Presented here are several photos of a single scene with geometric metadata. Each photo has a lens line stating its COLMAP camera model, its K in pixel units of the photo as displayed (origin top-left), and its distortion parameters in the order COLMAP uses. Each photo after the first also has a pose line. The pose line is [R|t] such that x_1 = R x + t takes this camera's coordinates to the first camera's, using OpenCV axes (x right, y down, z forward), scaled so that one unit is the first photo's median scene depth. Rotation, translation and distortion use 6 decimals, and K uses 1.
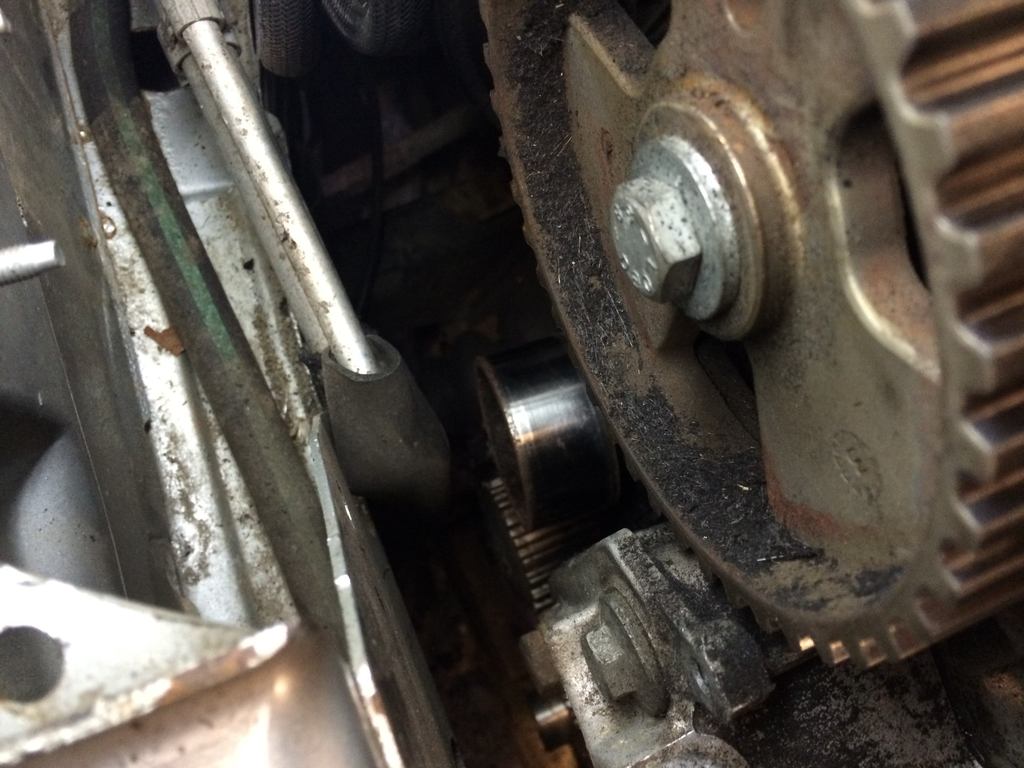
lens RADIAL K [[872.5, 0, 512.0], [0, 872.5, 384.0], [0, 0, 1]] dist [0.008805, -0.057735]
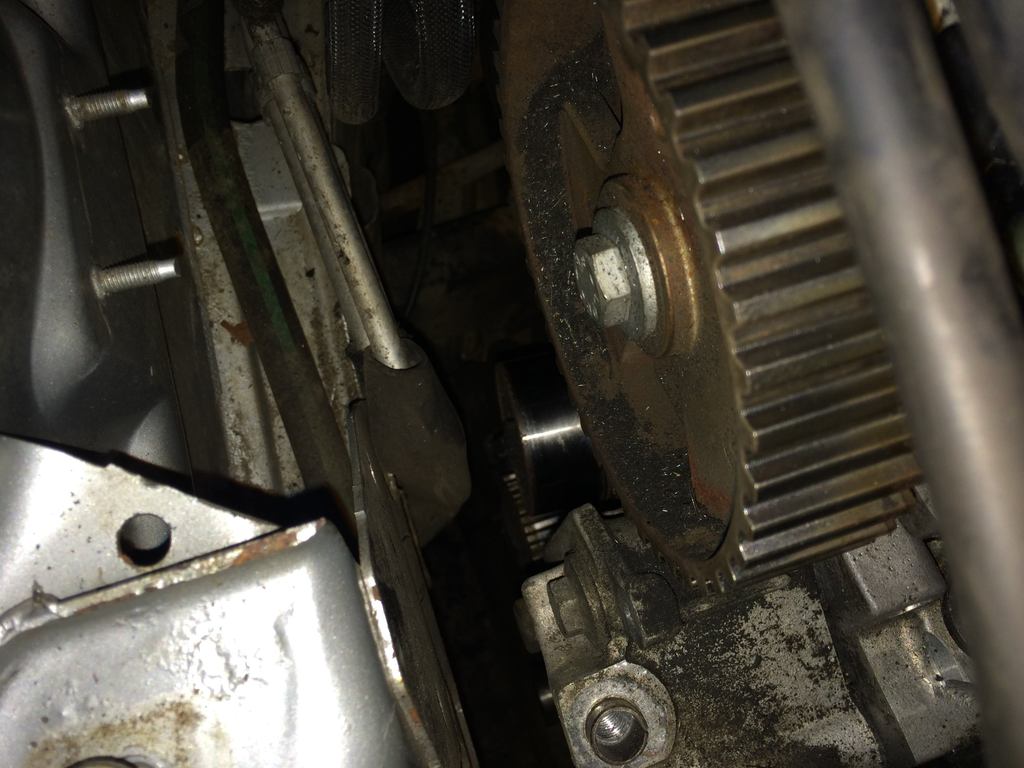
lens RADIAL K [[900.9, 0, 512.0], [0, 900.9, 384.0], [0, 0, 1]] dist [-0.005002, -0.014929]
pose [[0.995836, 0.062898, -0.065983, 0.064402], [-0.063877, 0.997875, -0.012826, 0.011786], [0.065036, 0.016987, 0.997738, -0.211009]]
